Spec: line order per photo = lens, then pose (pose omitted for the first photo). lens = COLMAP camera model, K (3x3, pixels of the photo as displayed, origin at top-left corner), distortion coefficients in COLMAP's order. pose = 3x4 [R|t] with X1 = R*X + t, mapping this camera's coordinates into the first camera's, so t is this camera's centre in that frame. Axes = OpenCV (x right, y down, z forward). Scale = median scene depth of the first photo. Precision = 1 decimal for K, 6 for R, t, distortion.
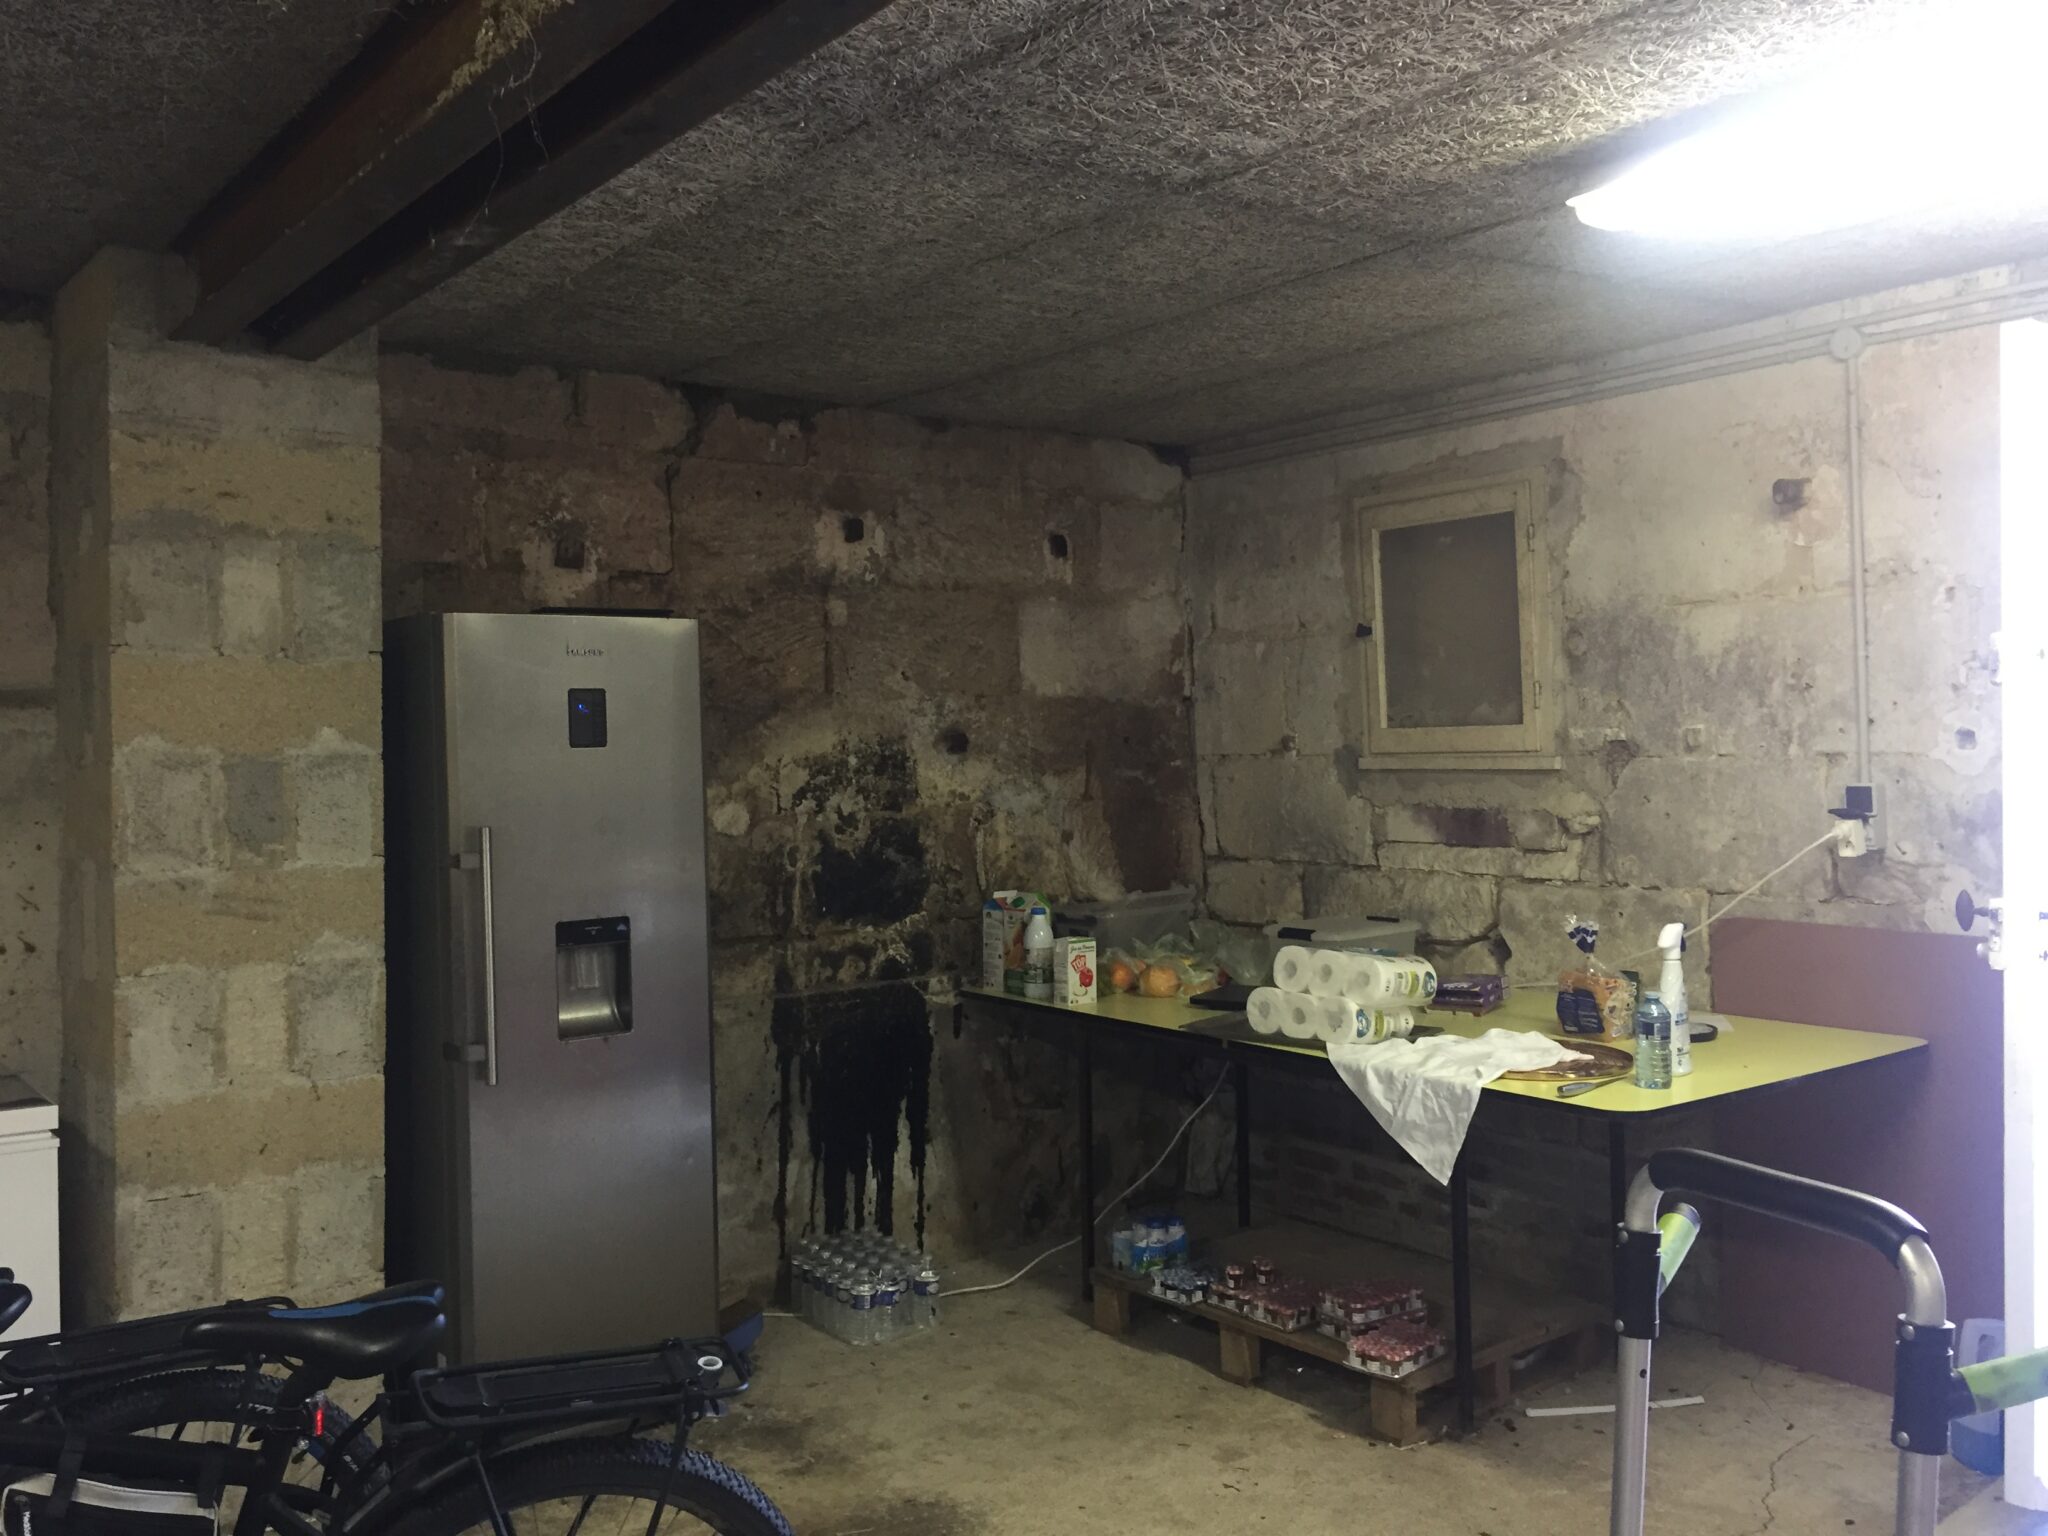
lens RADIAL K [[1765.5, 0, 1024.0], [0, 1765.5, 768.0], [0, 0, 1]] dist [0.075283, -0.073135]
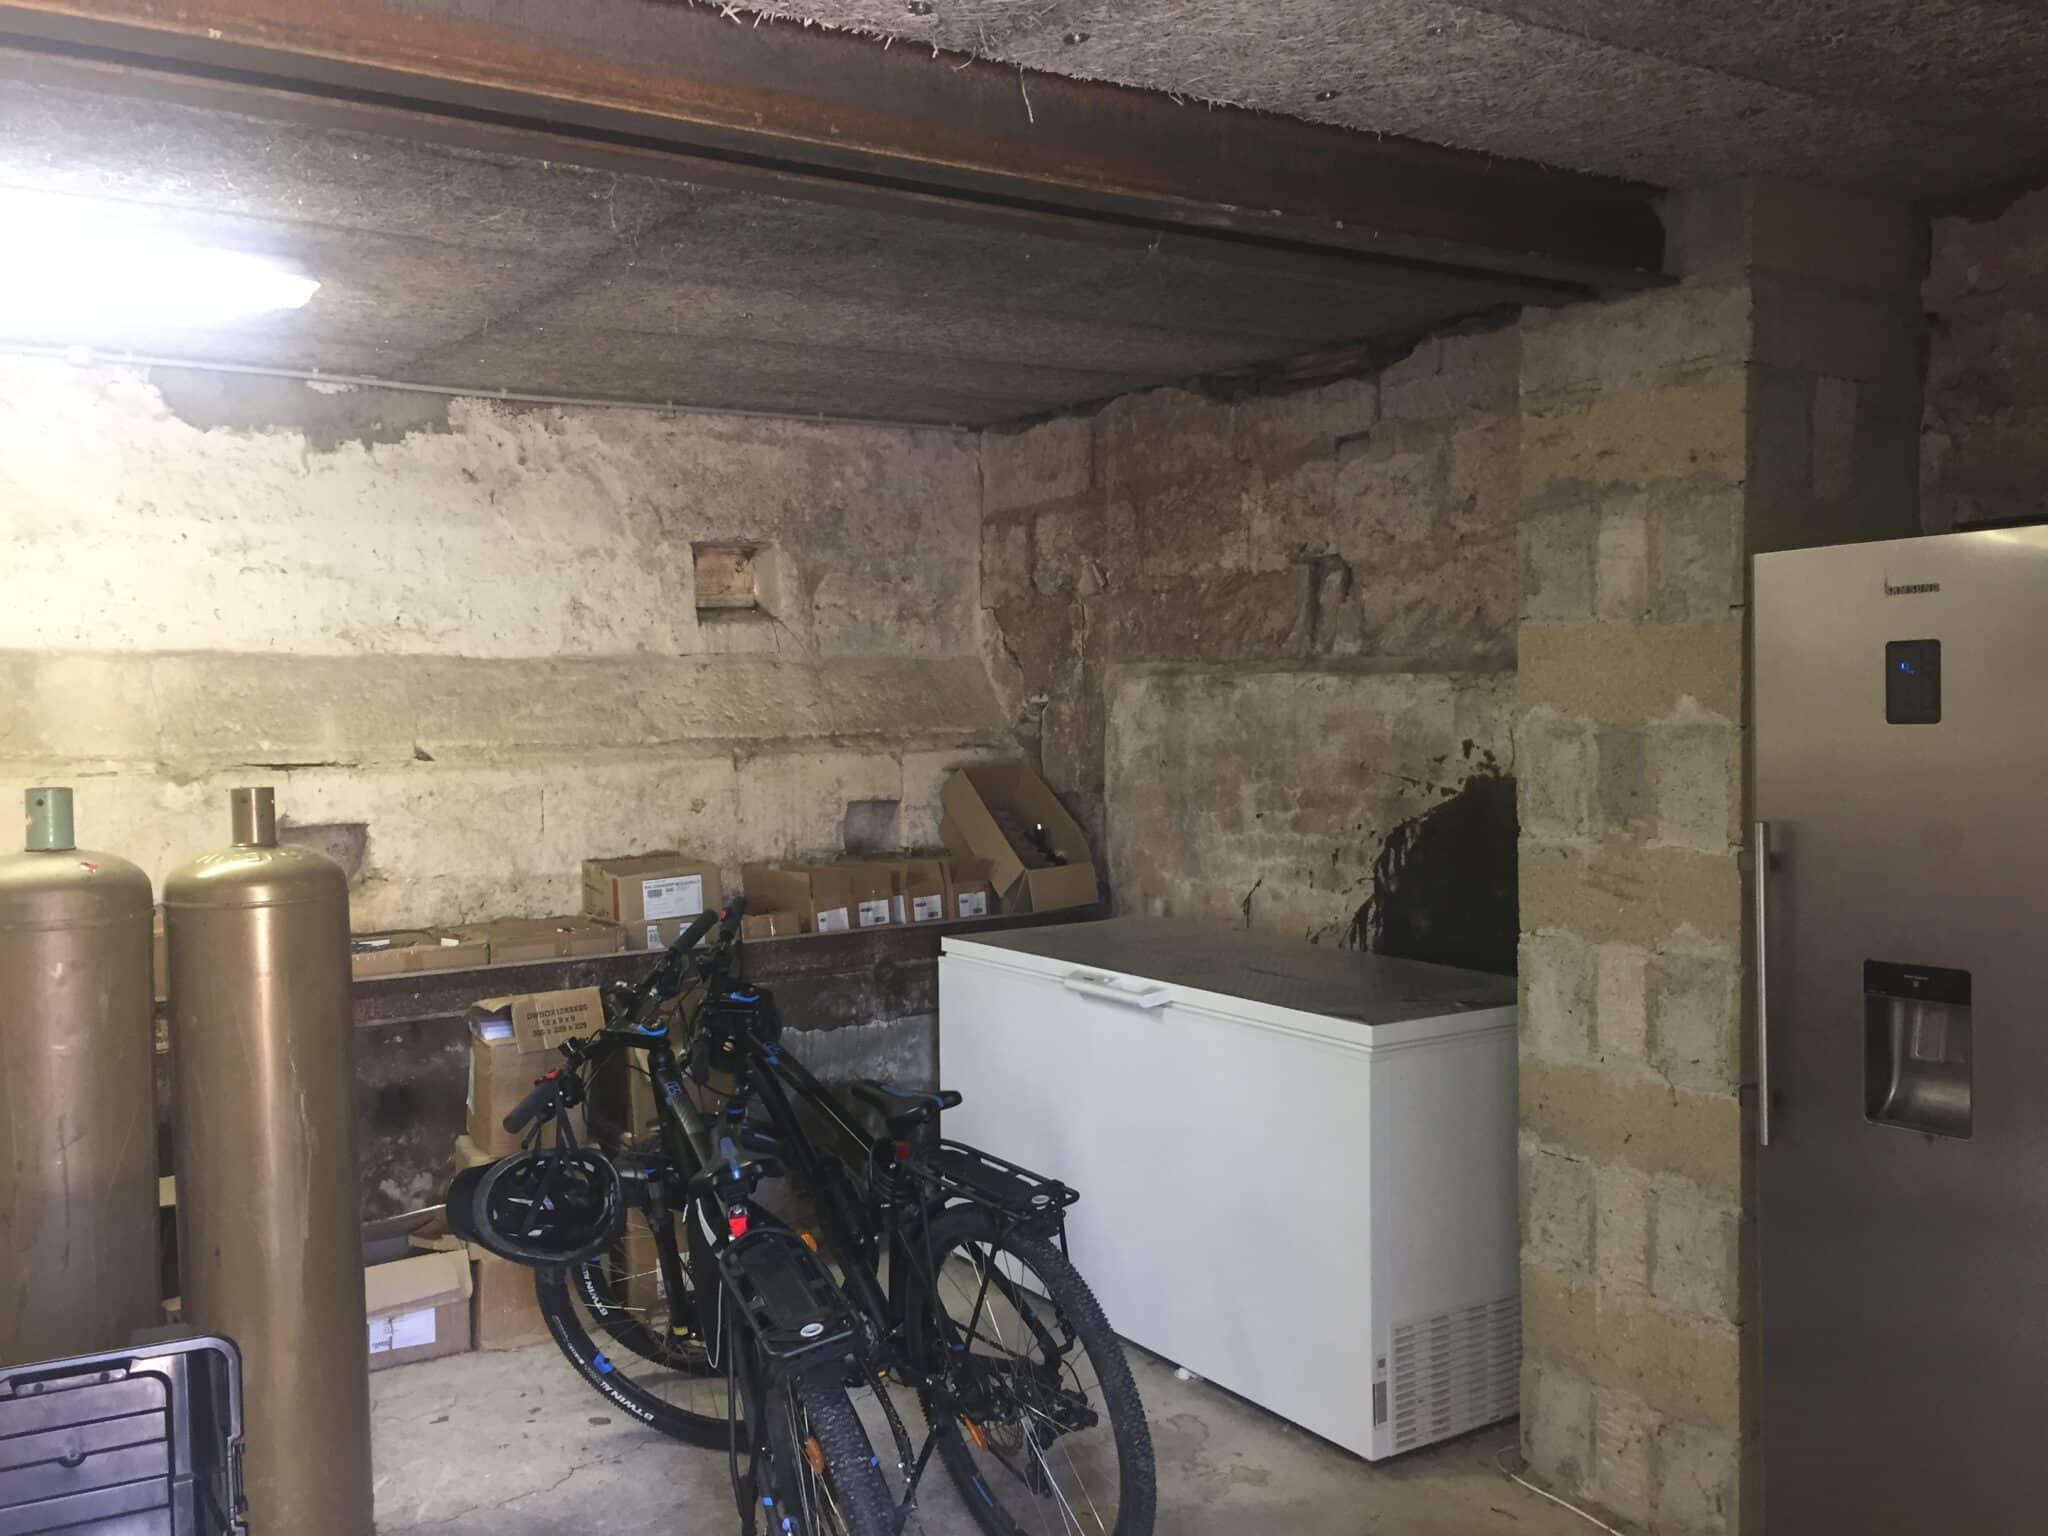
lens RADIAL K [[1765.5, 0, 1024.0], [0, 1765.5, 768.0], [0, 0, 1]] dist [0.075283, -0.073135]
pose [[-0.082752, 0.053457, -0.995135, 0.536822], [0.004737, 0.998570, 0.053248, -0.036120], [0.996559, -0.000307, -0.082887, 0.760871]]
